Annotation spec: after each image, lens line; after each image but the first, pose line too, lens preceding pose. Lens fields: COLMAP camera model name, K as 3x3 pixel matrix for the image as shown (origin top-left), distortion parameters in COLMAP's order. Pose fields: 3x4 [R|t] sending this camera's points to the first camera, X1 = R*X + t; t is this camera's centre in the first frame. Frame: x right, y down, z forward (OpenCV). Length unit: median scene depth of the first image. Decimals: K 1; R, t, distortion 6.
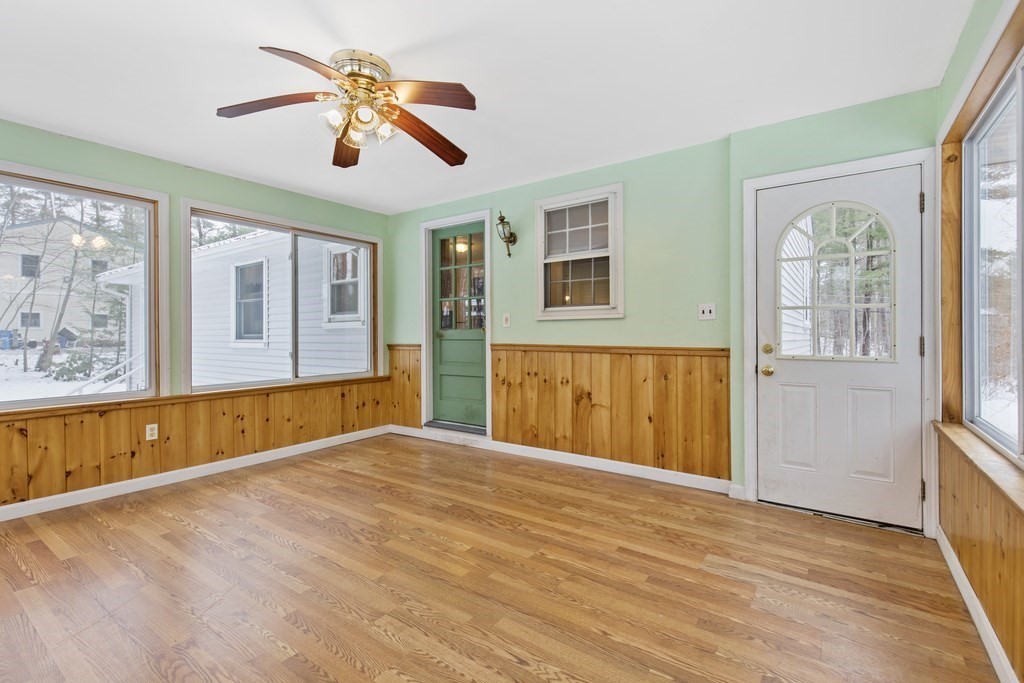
lens RADIAL K [[463.9, 0, 512.0], [0, 463.9, 341.5], [0, 0, 1]] dist [-0.001084, -0.000183]
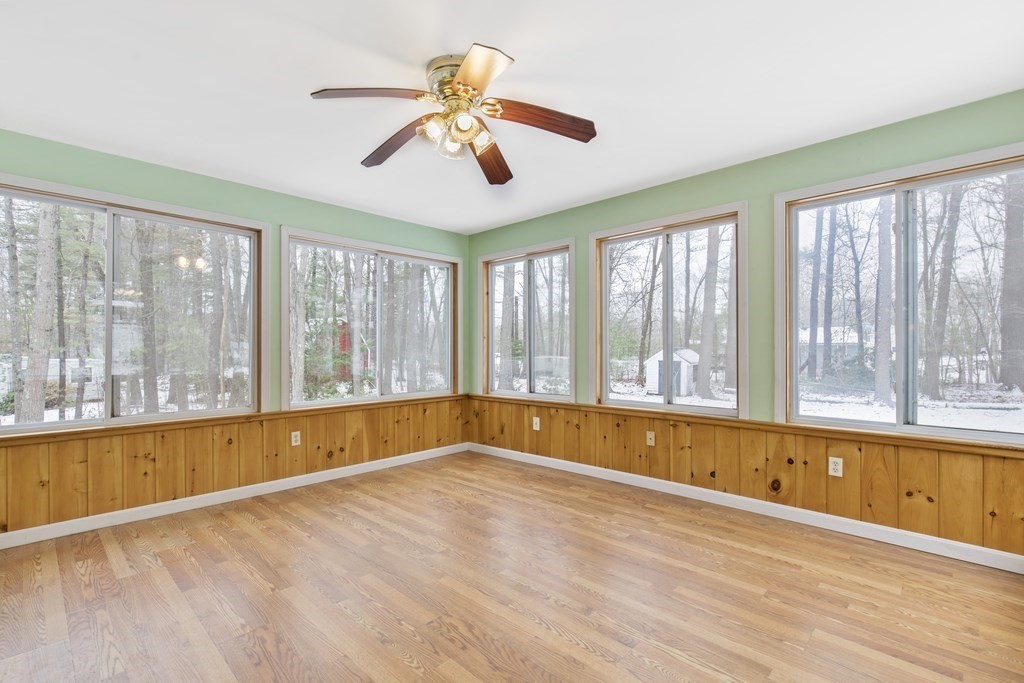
lens RADIAL K [[463.9, 0, 512.0], [0, 463.9, 341.5], [0, 0, 1]] dist [-0.001084, -0.000183]
pose [[-0.989516, 0.005819, 0.144305, -0.584069], [0.006090, 0.999980, 0.001431, -0.044987], [-0.144294, 0.002295, -0.989532, 1.969037]]
